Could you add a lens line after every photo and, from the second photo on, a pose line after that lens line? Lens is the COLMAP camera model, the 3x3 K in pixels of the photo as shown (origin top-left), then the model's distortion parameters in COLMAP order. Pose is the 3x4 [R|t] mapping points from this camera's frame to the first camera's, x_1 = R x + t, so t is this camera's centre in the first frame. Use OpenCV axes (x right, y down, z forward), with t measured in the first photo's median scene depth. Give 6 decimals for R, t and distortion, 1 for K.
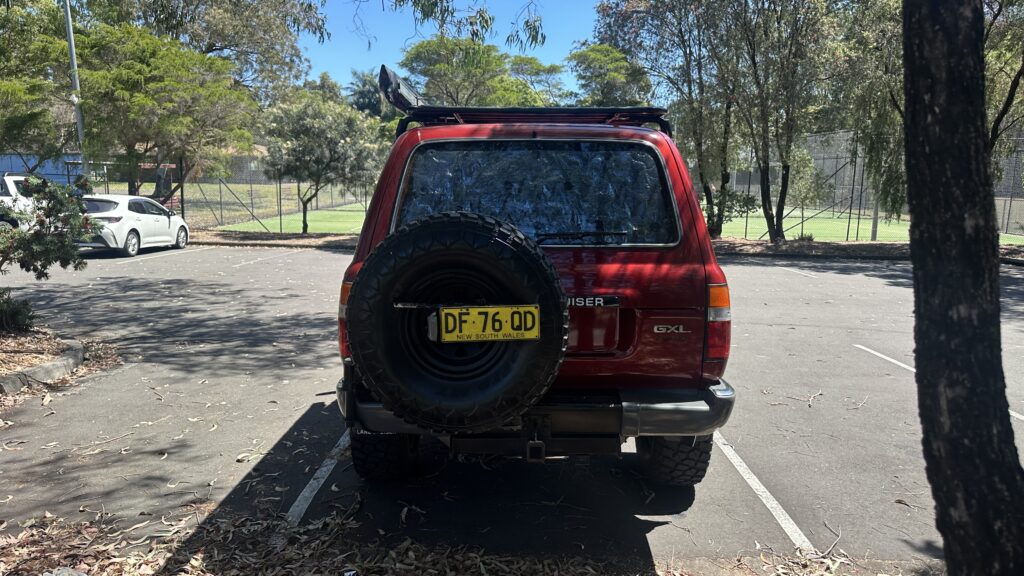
lens RADIAL K [[740.1, 0, 512.8], [0, 740.1, 287.2], [0, 0, 1]] dist [0.027182, -0.001799]
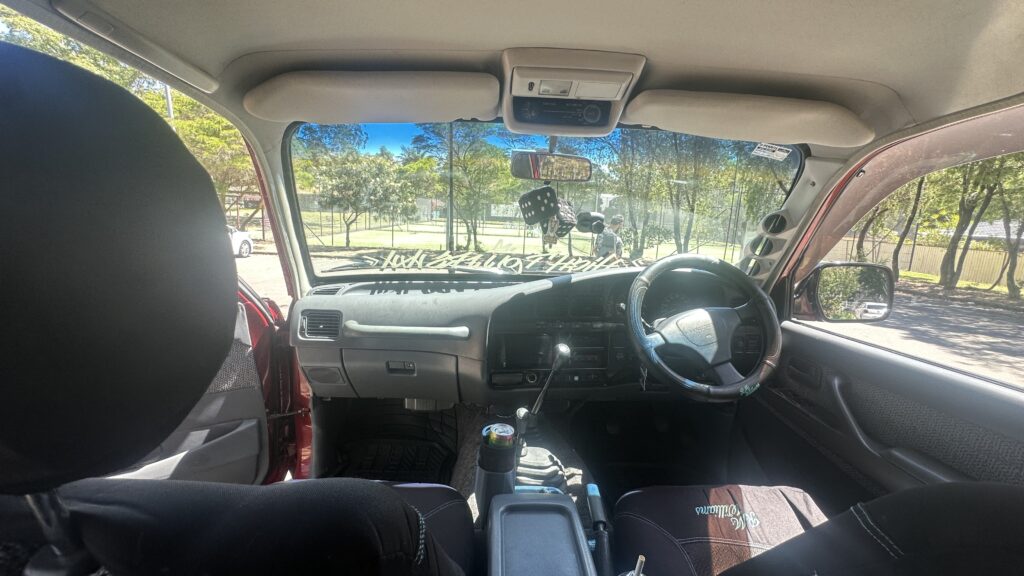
lens RADIAL K [[420.5, 0, 511.7], [0, 420.5, 290.1], [0, 0, 1]] dist [-0.000955, 0.000061]
pose [[0.998887, 0.023673, 0.040803, -0.002772], [-0.024886, 0.999255, 0.029494, -0.024057], [-0.040075, -0.030477, 0.998732, 0.209654]]
